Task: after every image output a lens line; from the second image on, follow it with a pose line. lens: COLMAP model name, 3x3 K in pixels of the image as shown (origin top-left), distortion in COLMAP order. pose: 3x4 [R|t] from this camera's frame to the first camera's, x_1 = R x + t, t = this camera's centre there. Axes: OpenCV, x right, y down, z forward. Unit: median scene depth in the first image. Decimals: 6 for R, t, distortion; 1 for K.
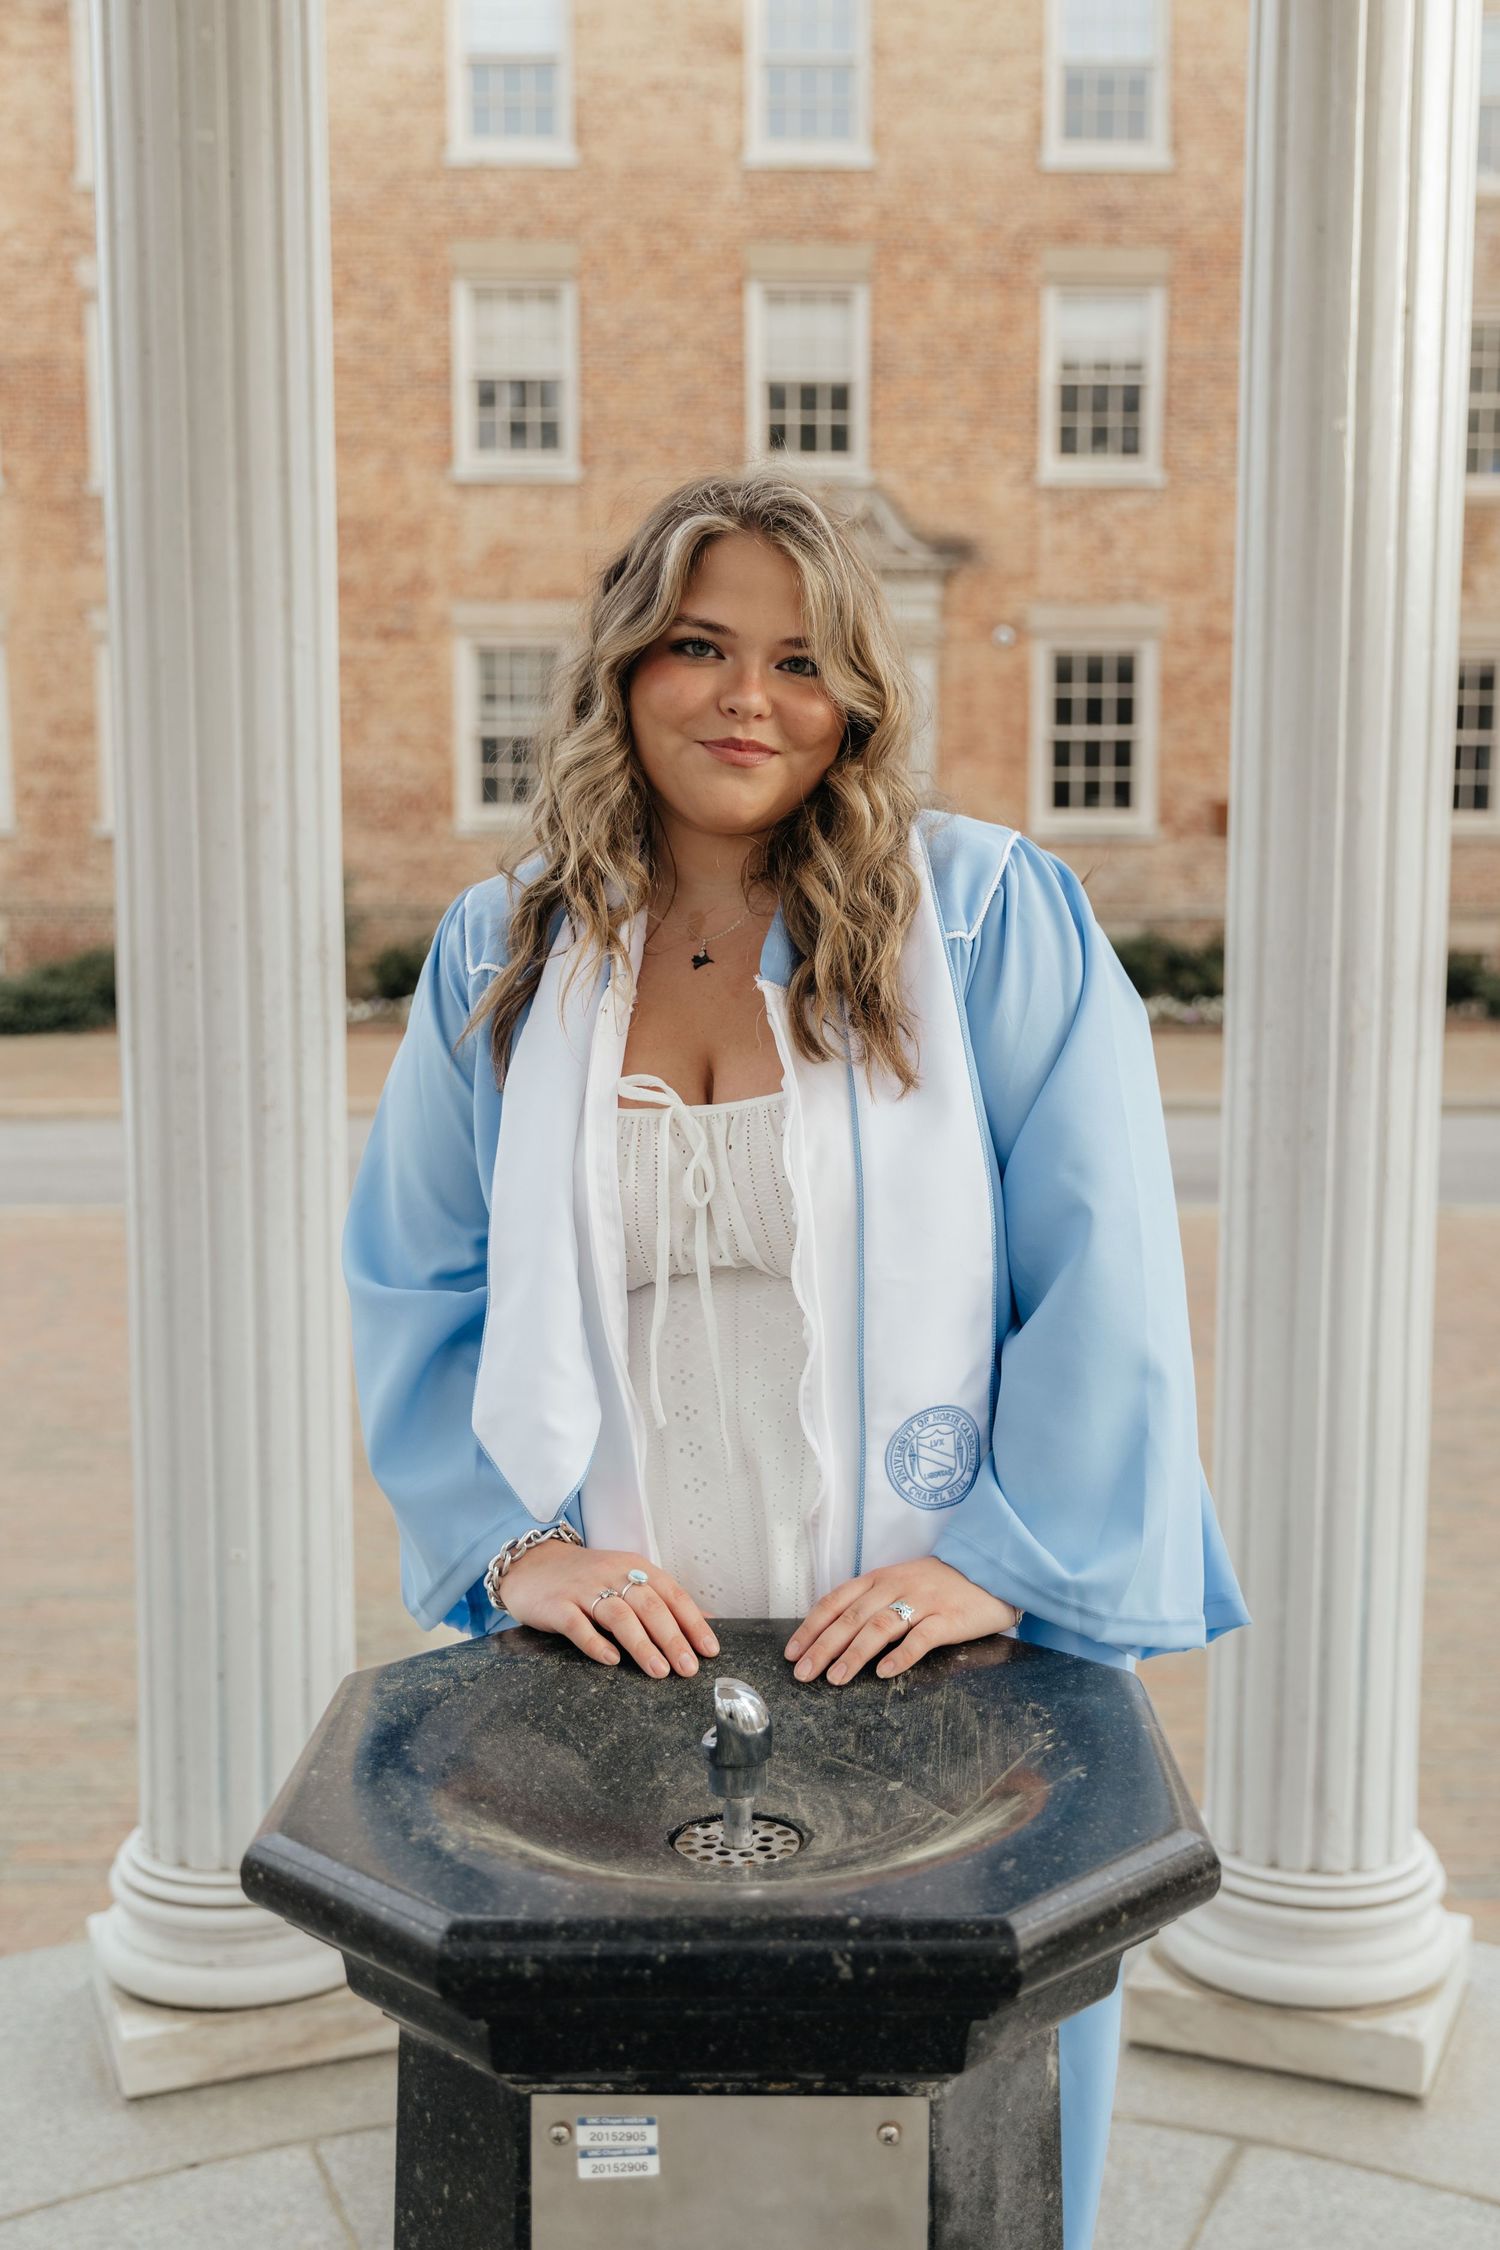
lens RADIAL K [[1957.7, 0, 849.2], [0, 1957.7, 1124.1], [0, 0, 1]] dist [0.006026, -0.002661]
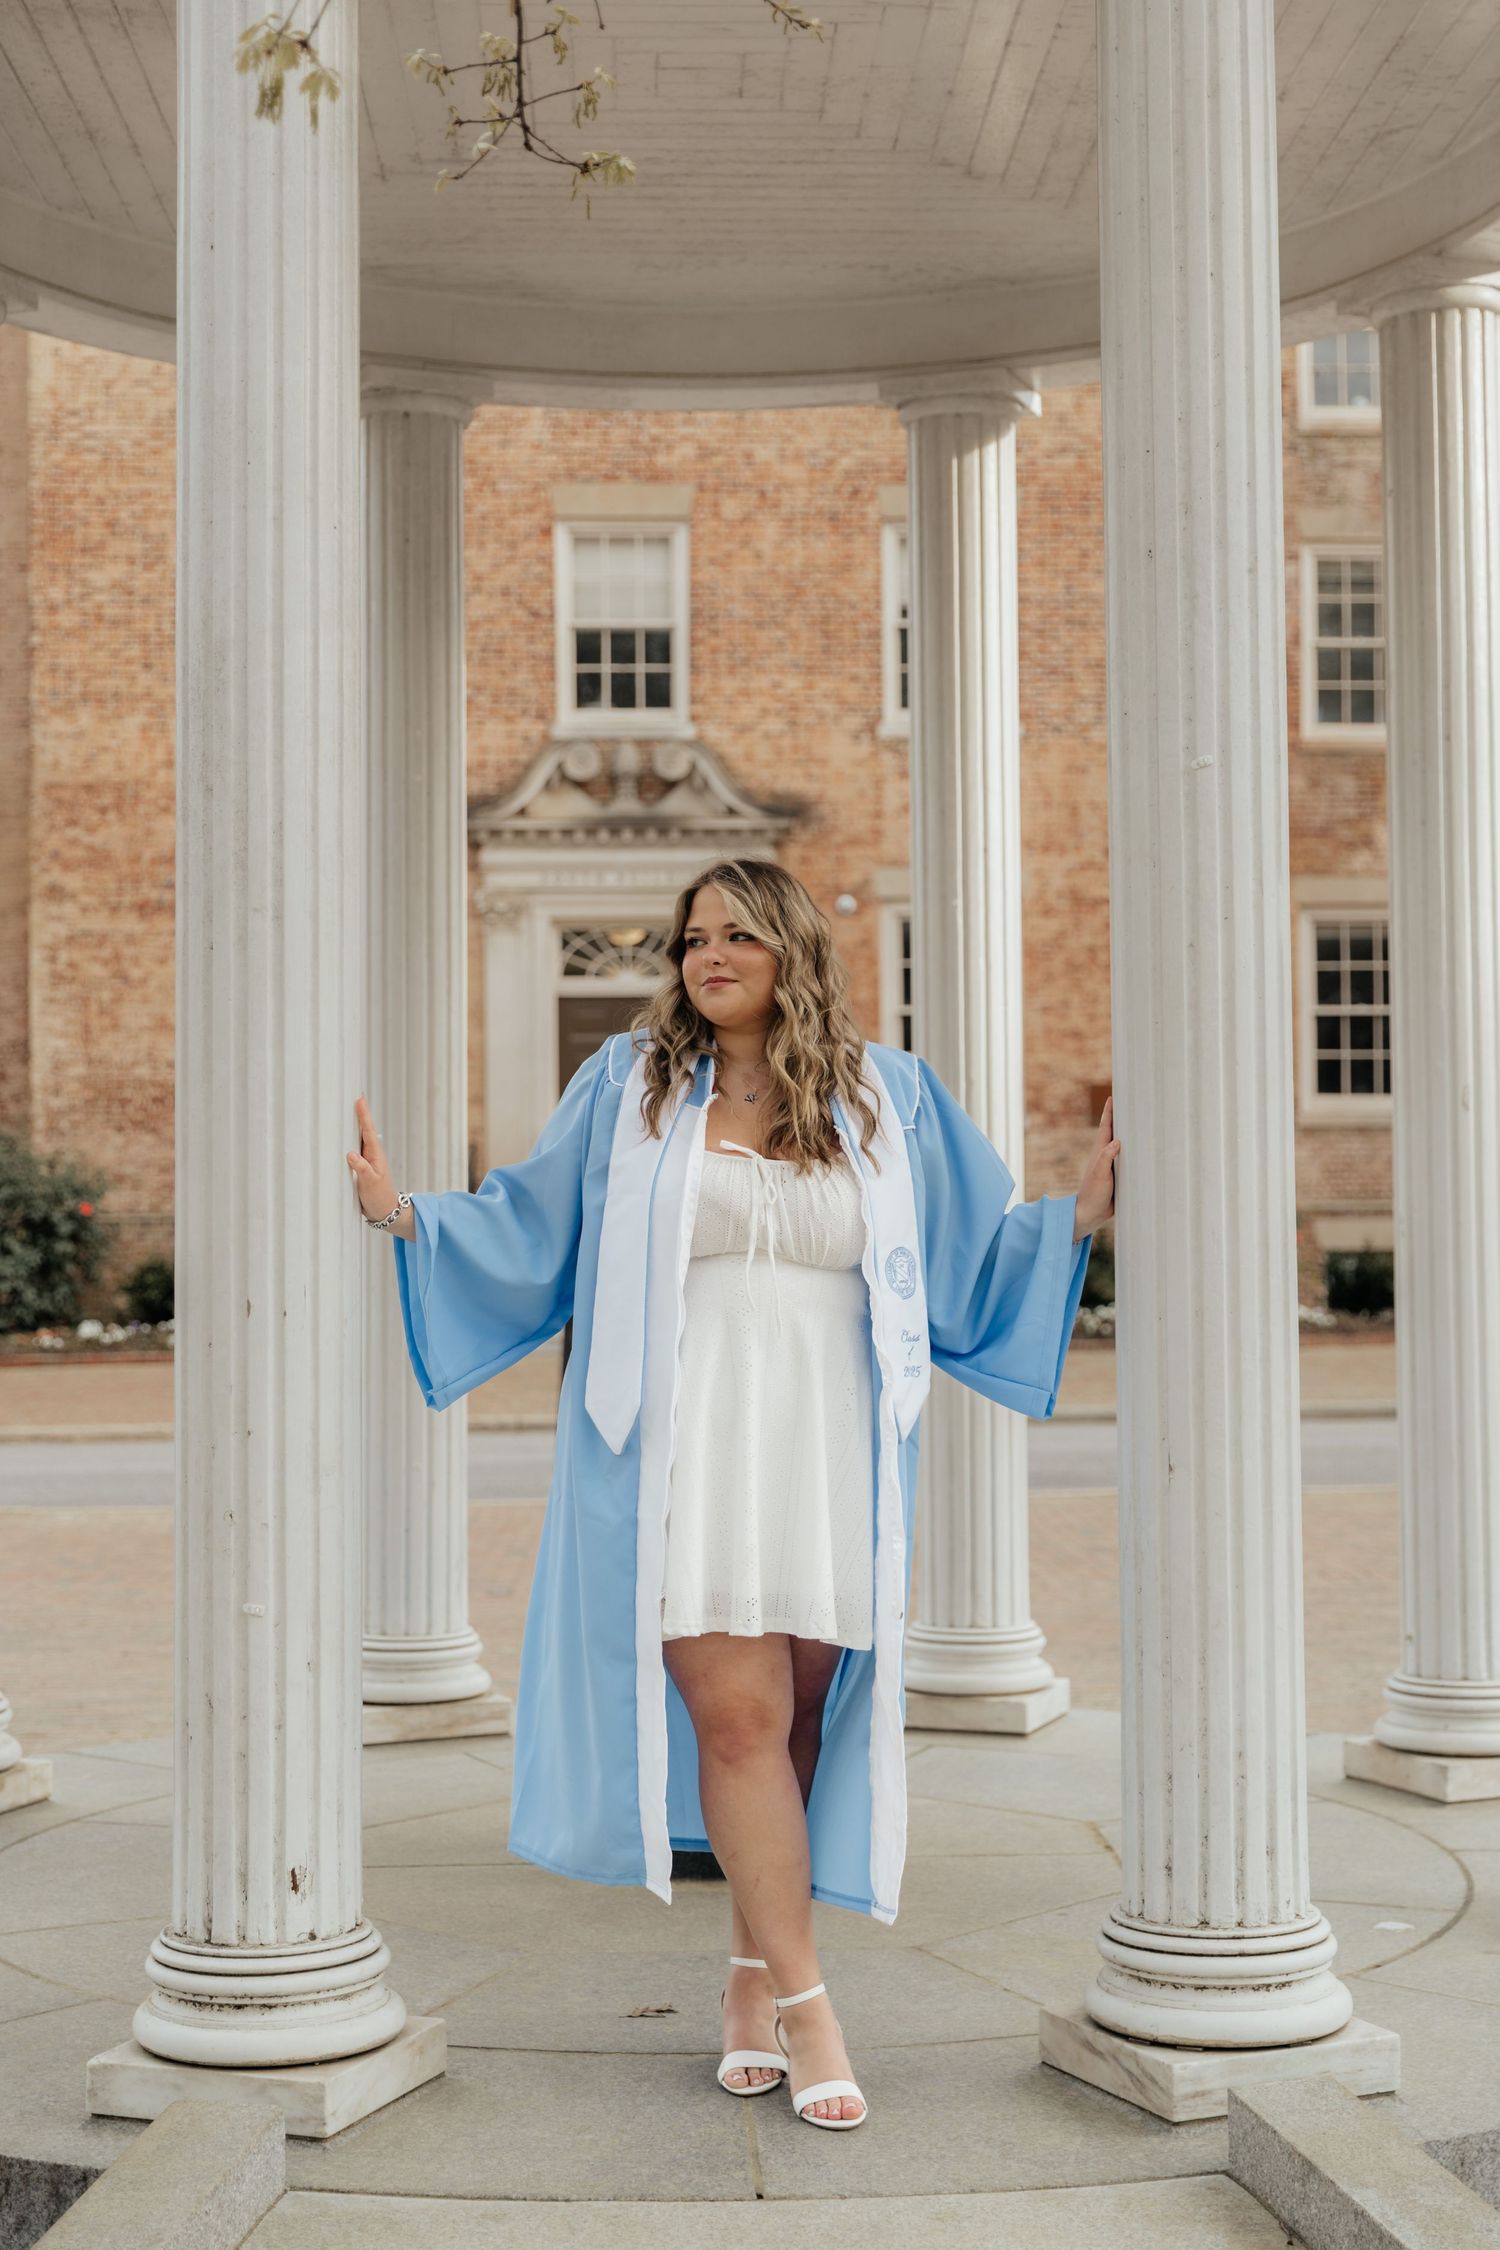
lens RADIAL K [[3346.1, 0, 750.0], [0, 3346.1, 1125.0], [0, 0, 1]] dist [0.009635, 0.012659]
pose [[0.999317, -0.012345, 0.034834, -0.018788], [0.017556, 0.987990, -0.153517, 0.082392], [-0.032520, 0.154024, 0.987532, -0.484662]]
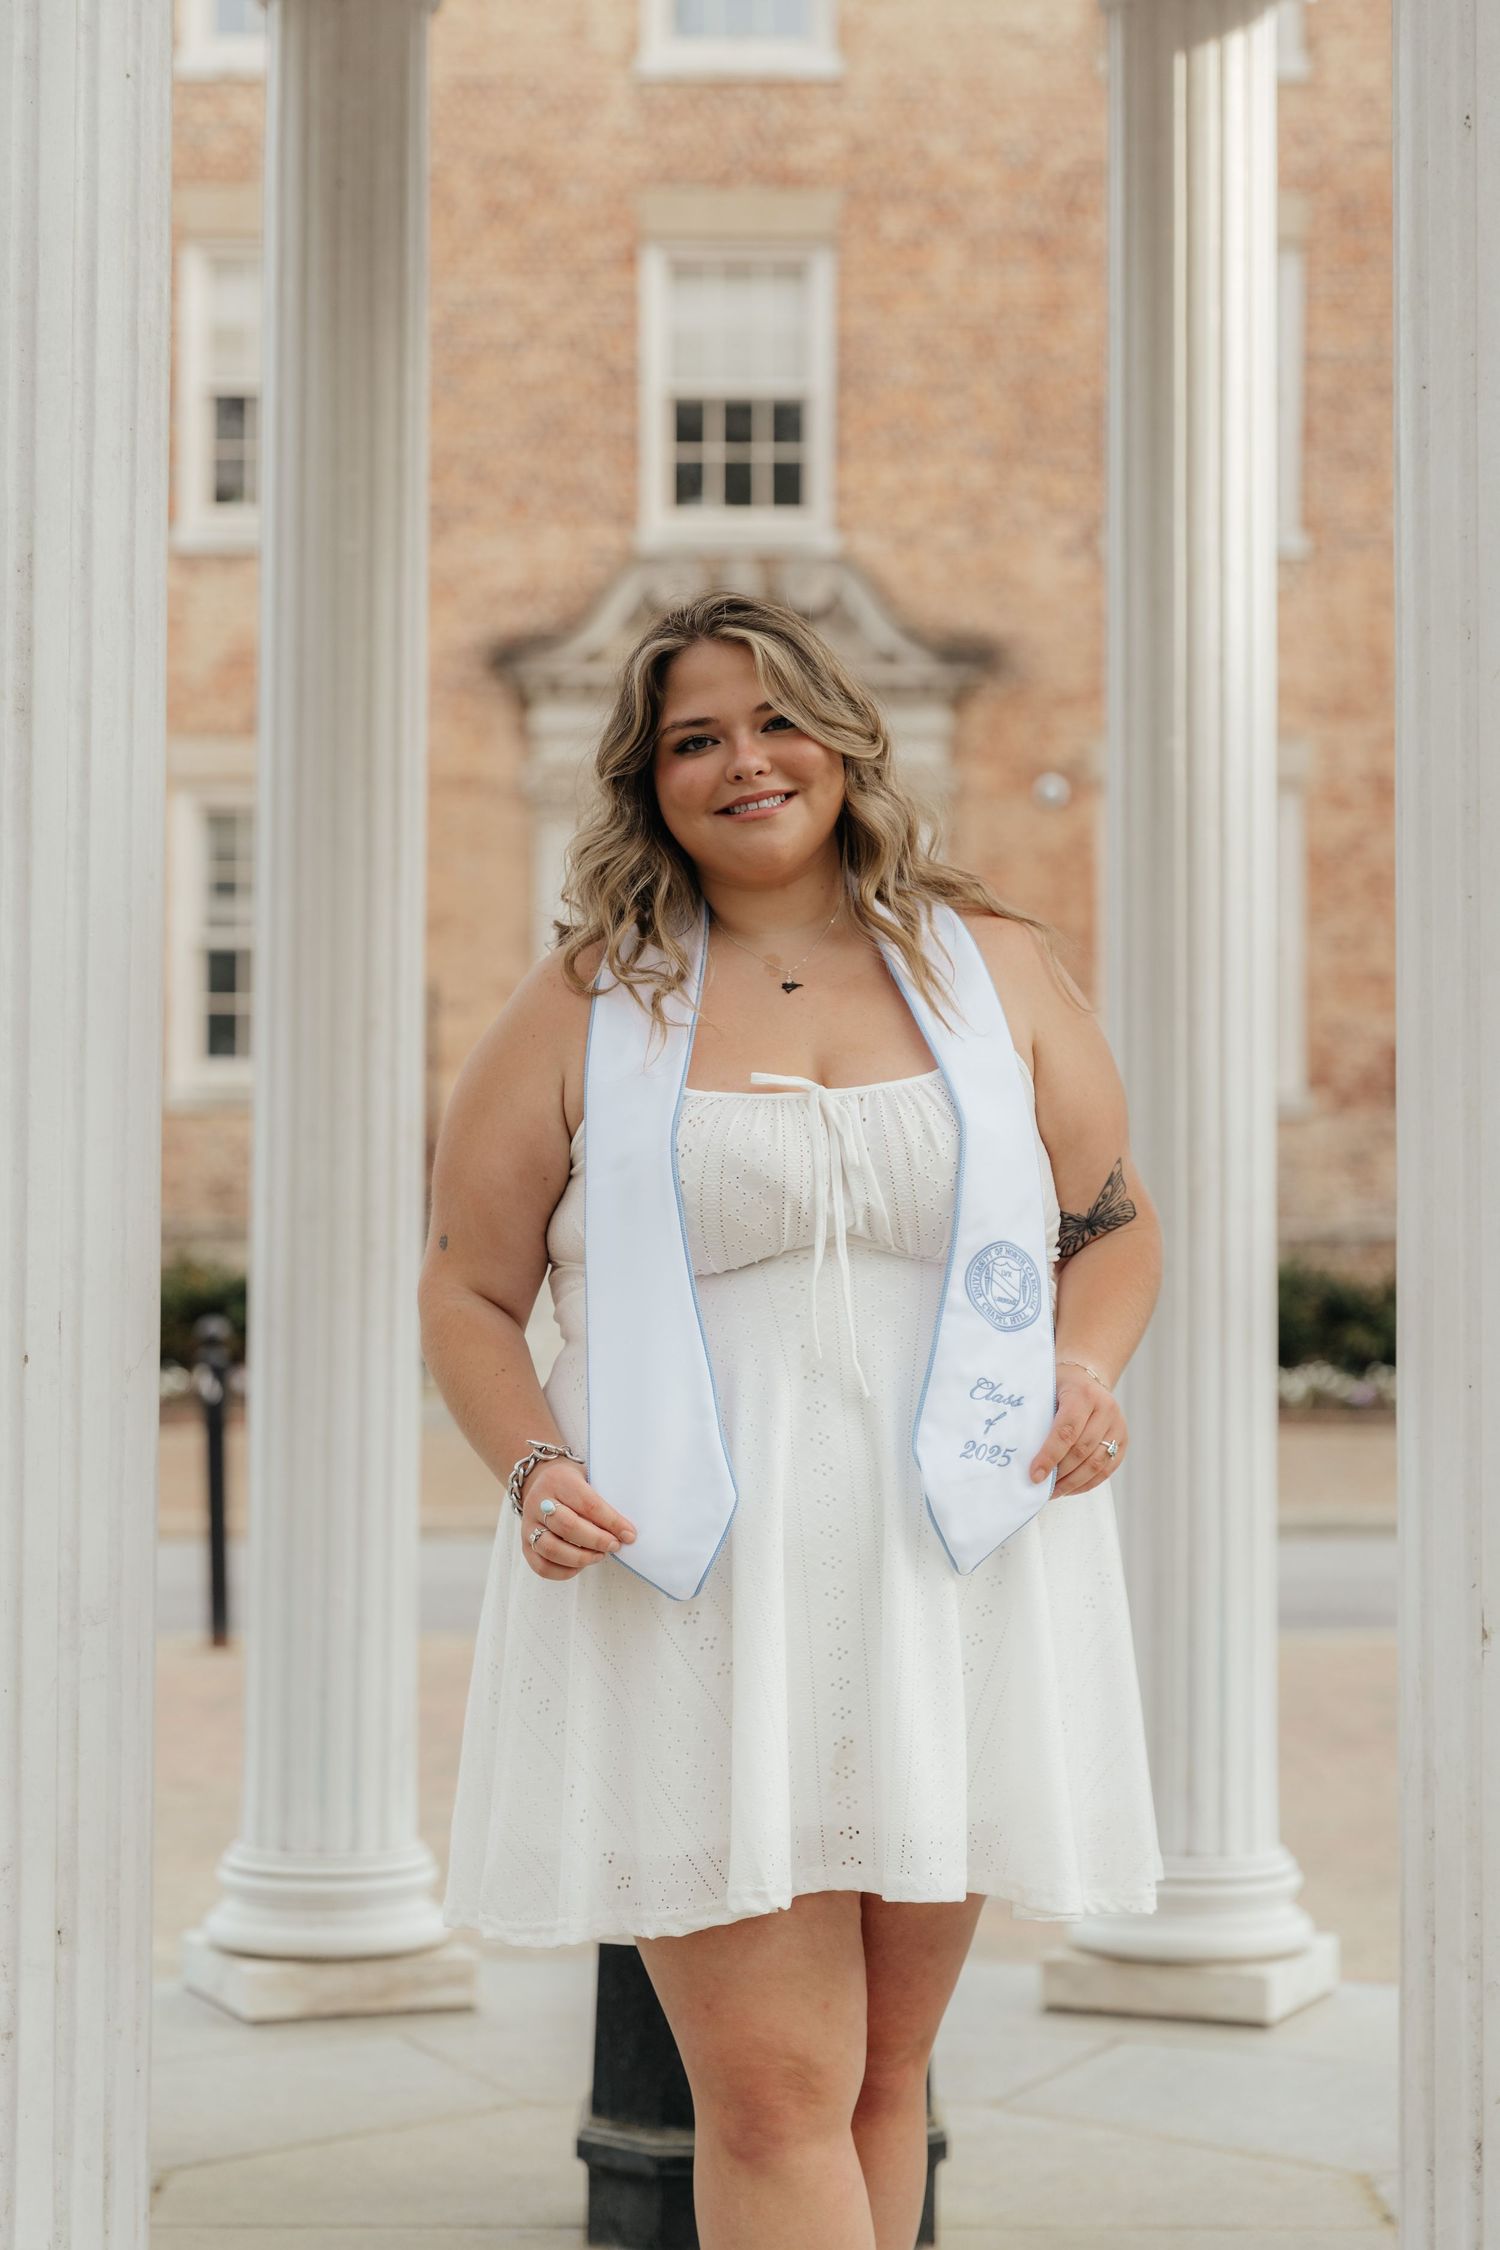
lens RADIAL K [[4486.4, 0, 750.0], [0, 4486.4, 1125.0], [0, 0, 1]] dist [0.054116, -0.095526]
pose [[0.999945, -0.001738, -0.010317, -0.002503], [0.000147, 0.988339, -0.152268, 0.074440], [0.010462, 0.152258, 0.988285, -0.400386]]
